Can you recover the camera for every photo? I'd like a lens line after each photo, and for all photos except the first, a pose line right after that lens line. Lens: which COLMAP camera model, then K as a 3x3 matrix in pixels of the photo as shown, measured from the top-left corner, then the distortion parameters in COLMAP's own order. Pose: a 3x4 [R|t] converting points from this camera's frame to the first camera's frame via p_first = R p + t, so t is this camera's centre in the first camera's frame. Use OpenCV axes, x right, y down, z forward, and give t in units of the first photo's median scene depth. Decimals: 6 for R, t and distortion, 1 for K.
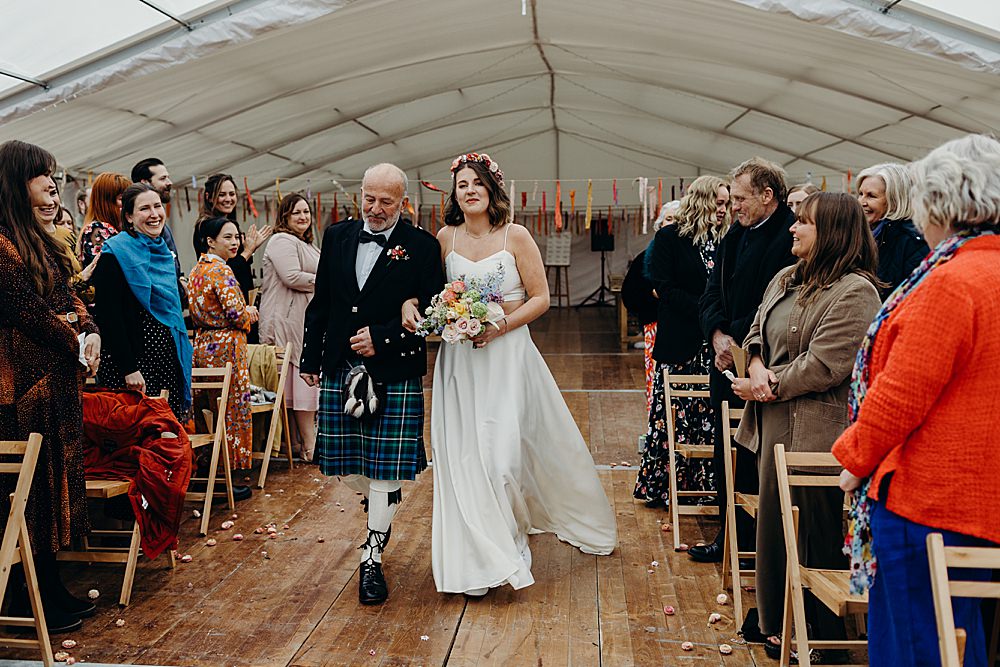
lens RADIAL K [[1012.4, 0, 499.9], [0, 1012.4, 345.8], [0, 0, 1]] dist [-0.005013, -0.016054]
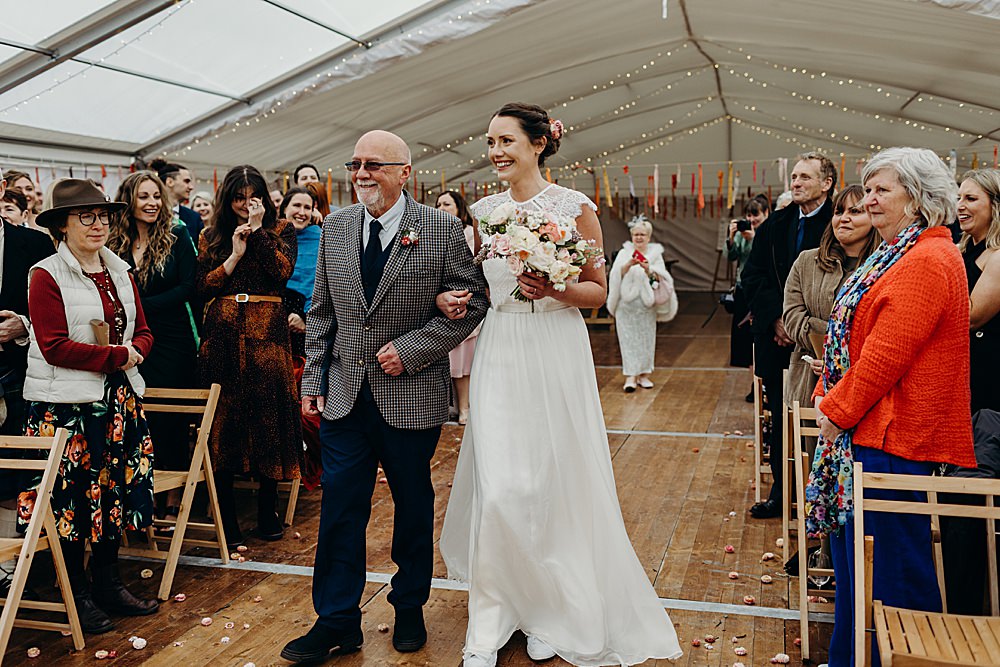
lens RADIAL K [[1002.3, 0, 500.0], [0, 1002.3, 333.5], [0, 0, 1]] dist [-0.009601, 0.024337]
pose [[0.981304, 0.004948, -0.192402, 0.059194], [-0.004573, 0.999987, 0.002391, 0.006052], [0.192411, -0.001466, 0.981313, -0.080728]]
